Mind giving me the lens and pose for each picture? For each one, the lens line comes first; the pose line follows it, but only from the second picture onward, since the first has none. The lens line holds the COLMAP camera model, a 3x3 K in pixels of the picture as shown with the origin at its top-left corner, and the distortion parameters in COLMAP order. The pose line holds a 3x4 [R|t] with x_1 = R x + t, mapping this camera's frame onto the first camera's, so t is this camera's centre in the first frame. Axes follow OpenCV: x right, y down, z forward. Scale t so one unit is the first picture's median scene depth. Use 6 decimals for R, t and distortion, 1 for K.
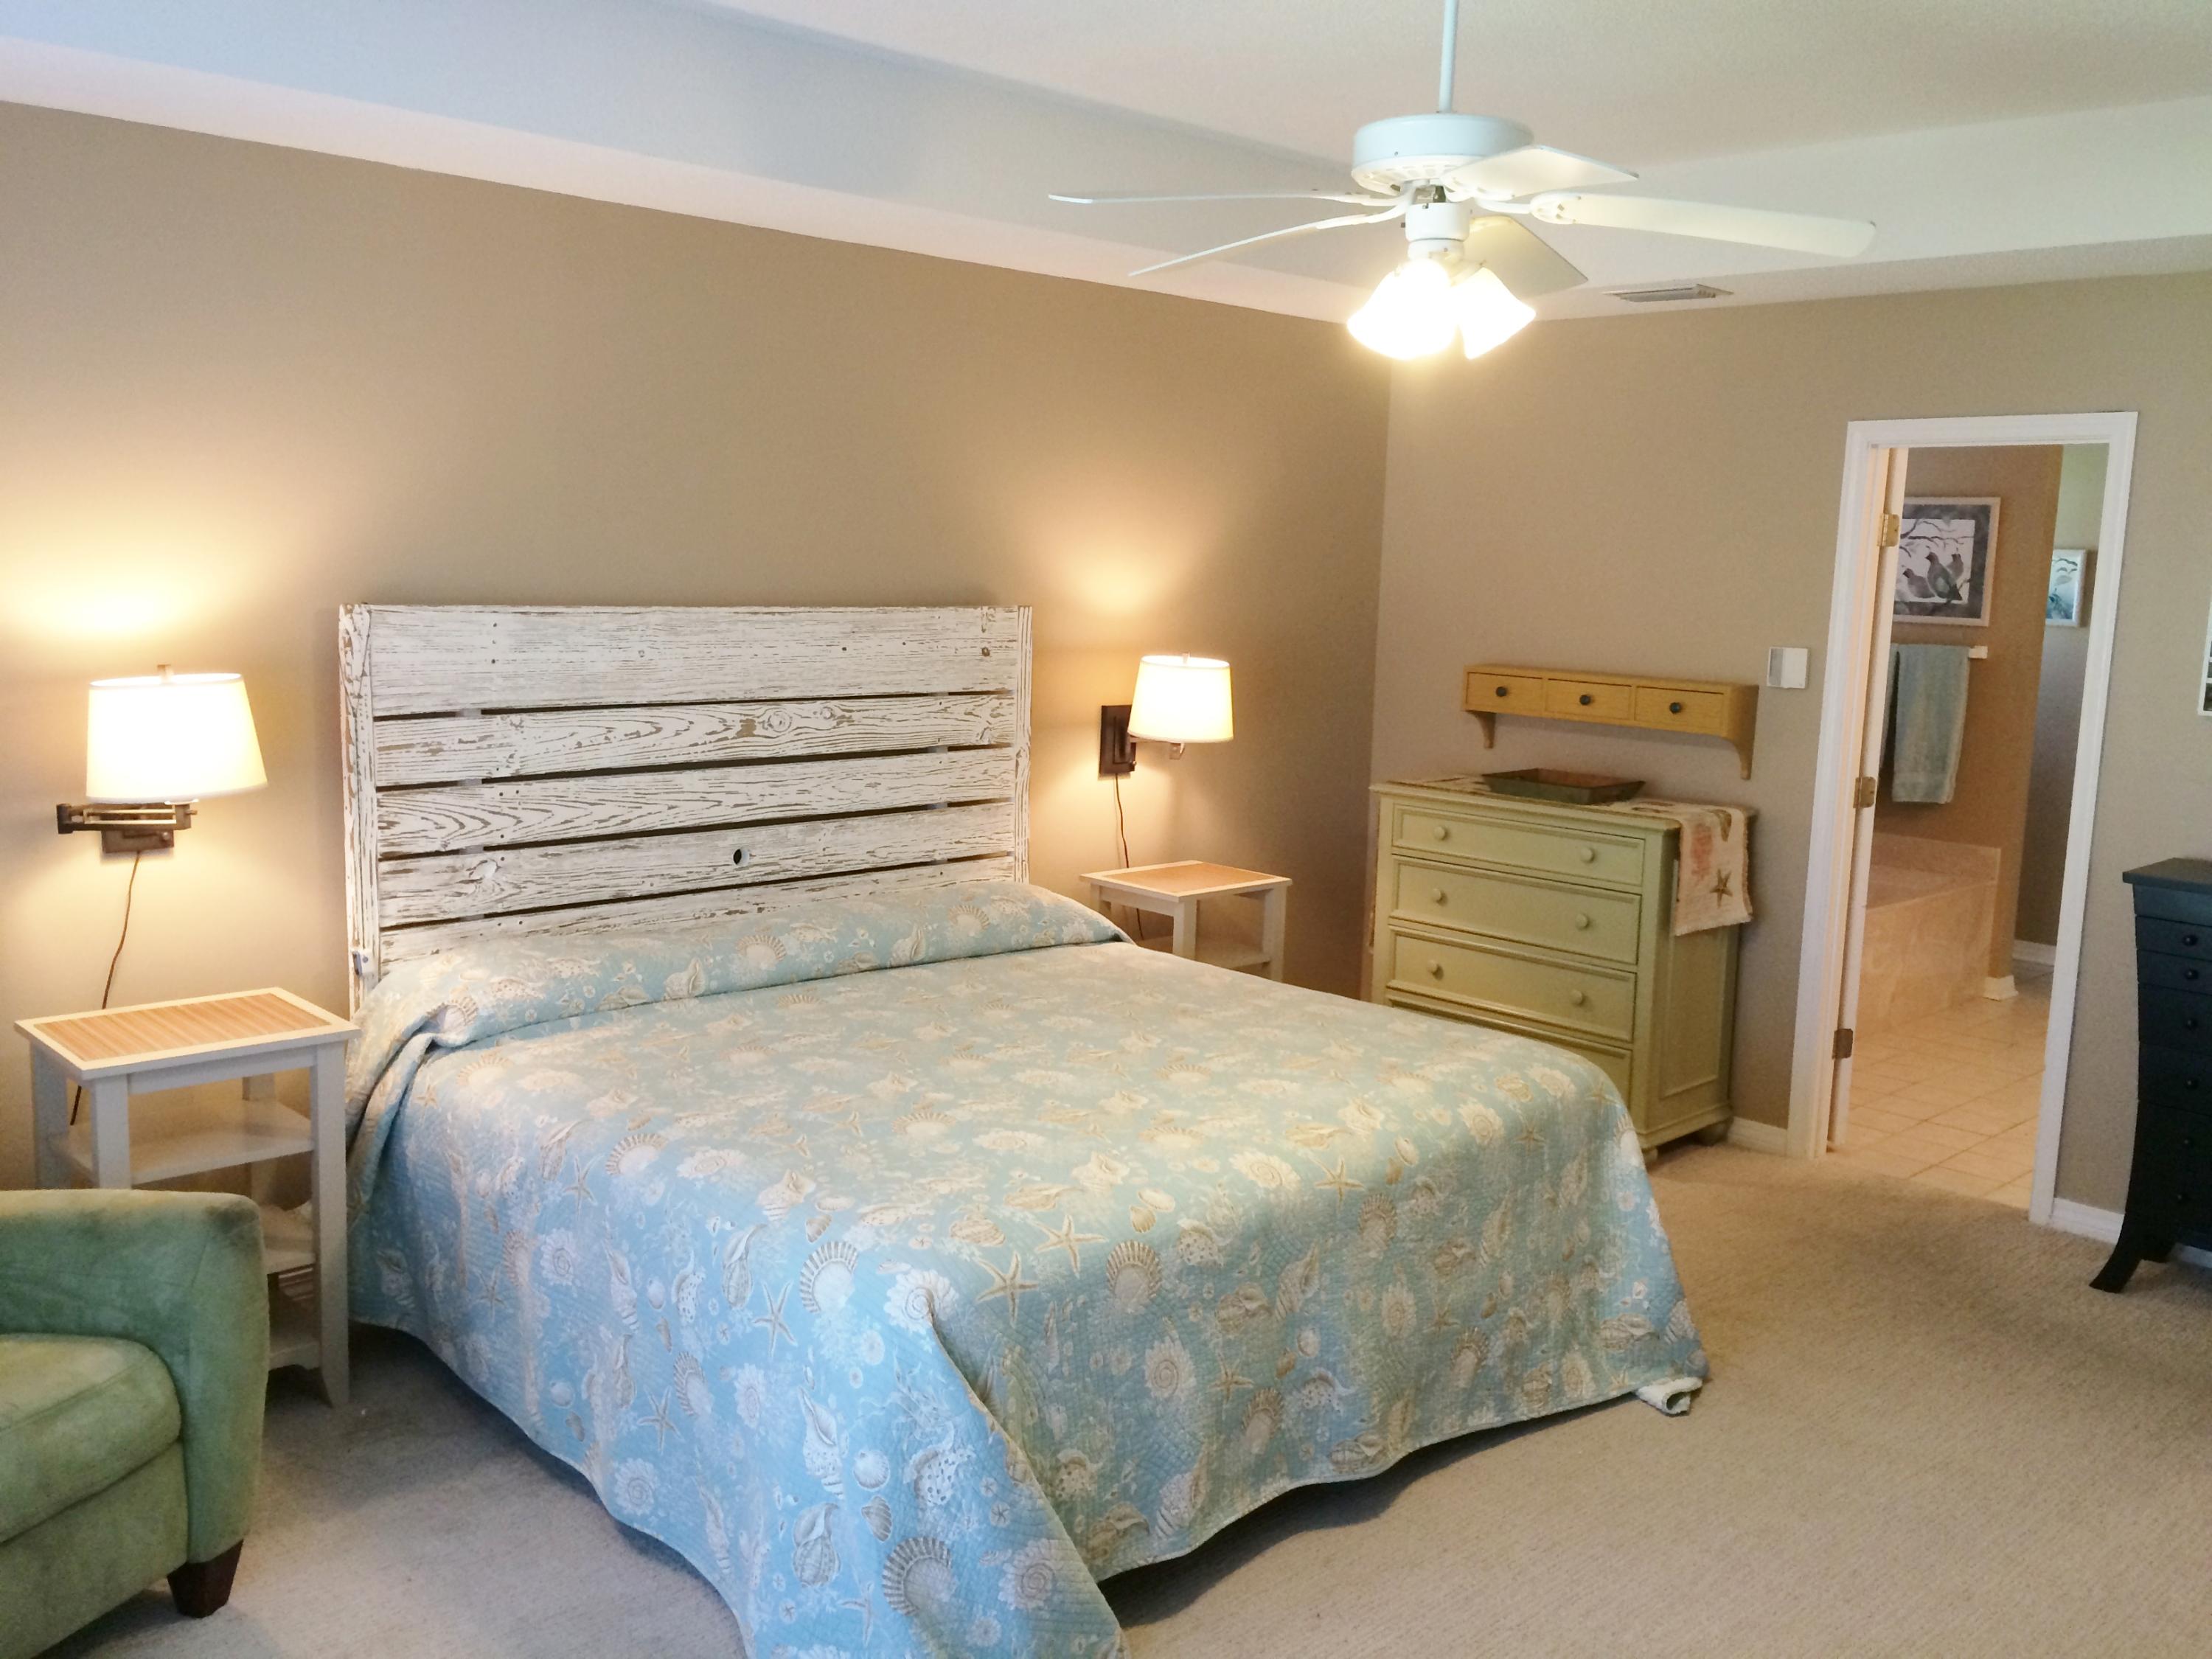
lens RADIAL K [[1890.8, 0, 1112.6], [0, 1890.8, 835.1], [0, 0, 1]] dist [0.067169, -0.079647]
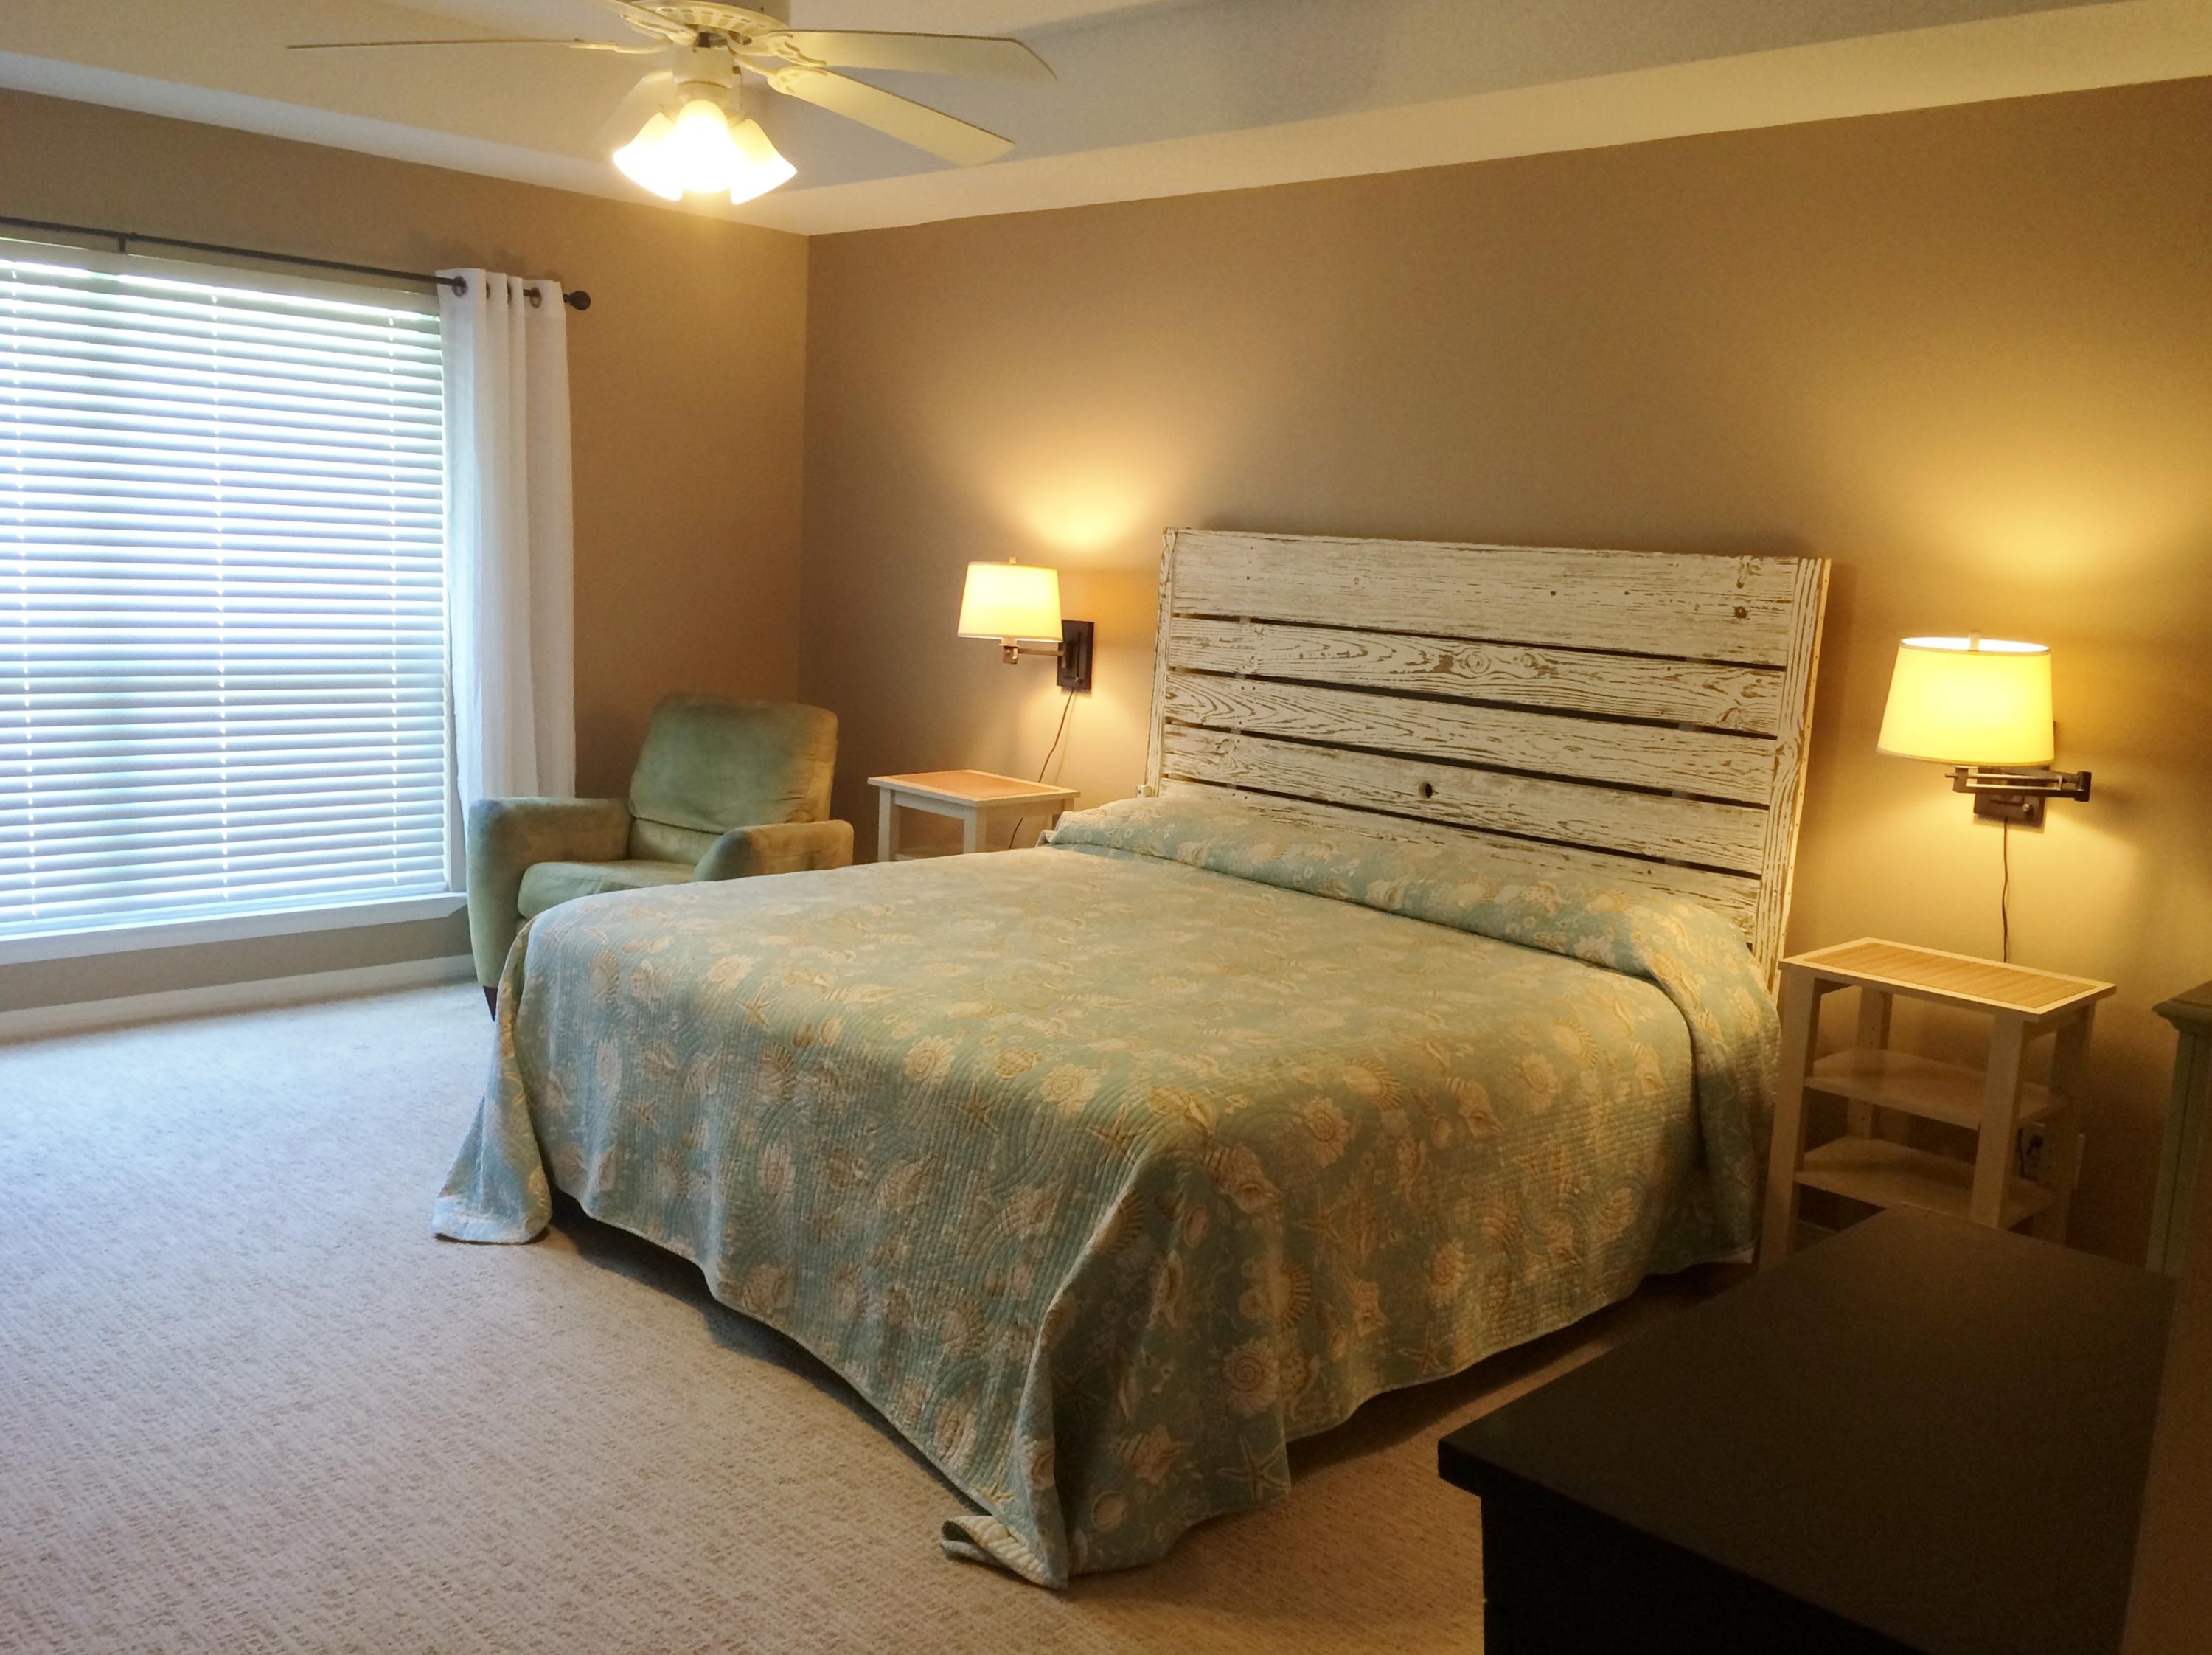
lens RADIAL K [[1891.0, 0, 1112.6], [0, 1891.0, 833.1], [0, 0, 1]] dist [0.067169, -0.079647]
pose [[0.029971, 0.128050, -0.991315, 0.823259], [-0.204160, 0.971637, 0.119336, -0.054305], [0.978479, 0.198810, 0.055263, 0.804170]]
